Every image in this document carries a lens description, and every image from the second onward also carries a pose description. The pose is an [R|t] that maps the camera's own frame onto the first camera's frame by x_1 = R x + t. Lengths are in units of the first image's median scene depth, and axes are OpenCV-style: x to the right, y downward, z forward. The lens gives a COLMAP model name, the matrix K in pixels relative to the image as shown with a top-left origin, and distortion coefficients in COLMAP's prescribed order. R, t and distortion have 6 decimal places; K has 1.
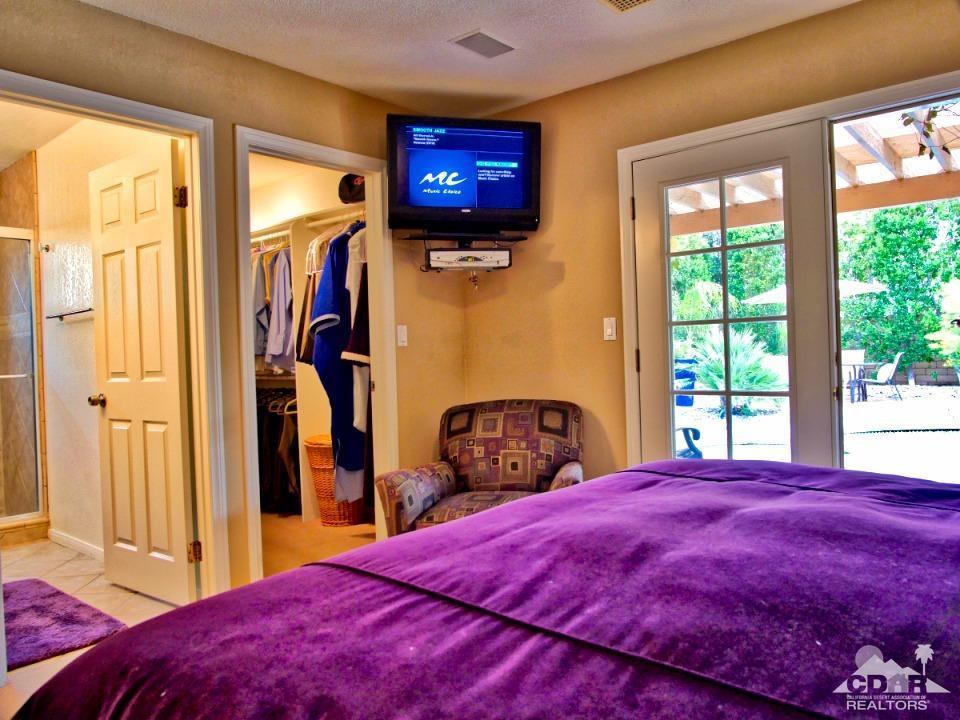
lens RADIAL K [[709.6, 0, 480.0], [0, 709.6, 360.0], [0, 0, 1]] dist [-0.005293, -0.005015]
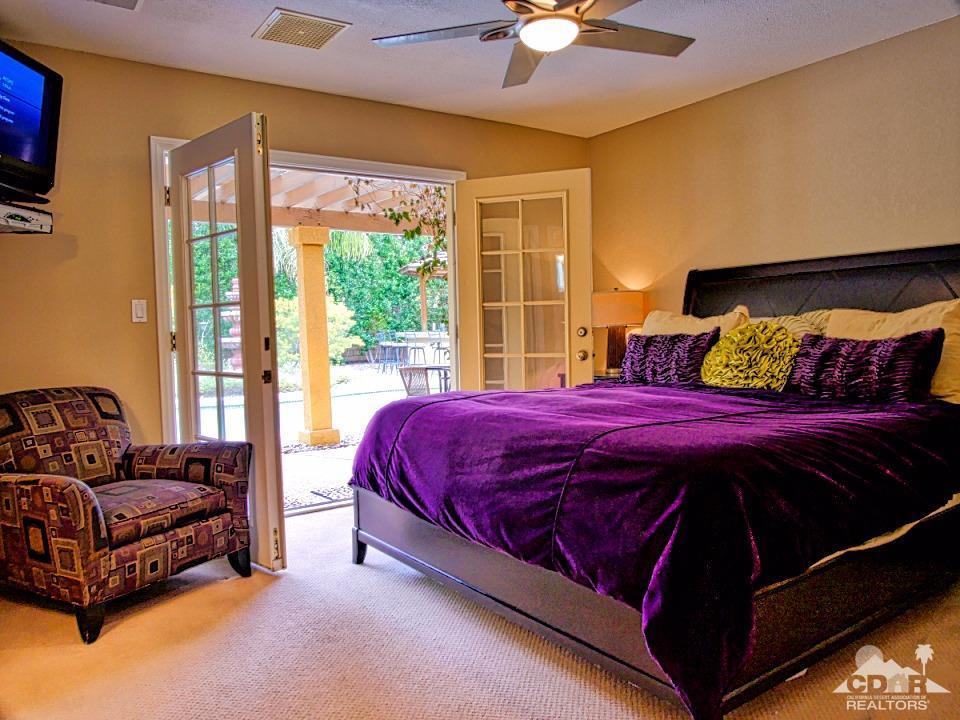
lens RADIAL K [[709.6, 0, 480.0], [0, 709.6, 360.0], [0, 0, 1]] dist [-0.005293, -0.005015]
pose [[0.247683, -0.024418, 0.968533, -0.671770], [0.039326, 0.999112, 0.015132, 0.029476], [-0.968043, 0.034341, 0.248424, 0.289915]]
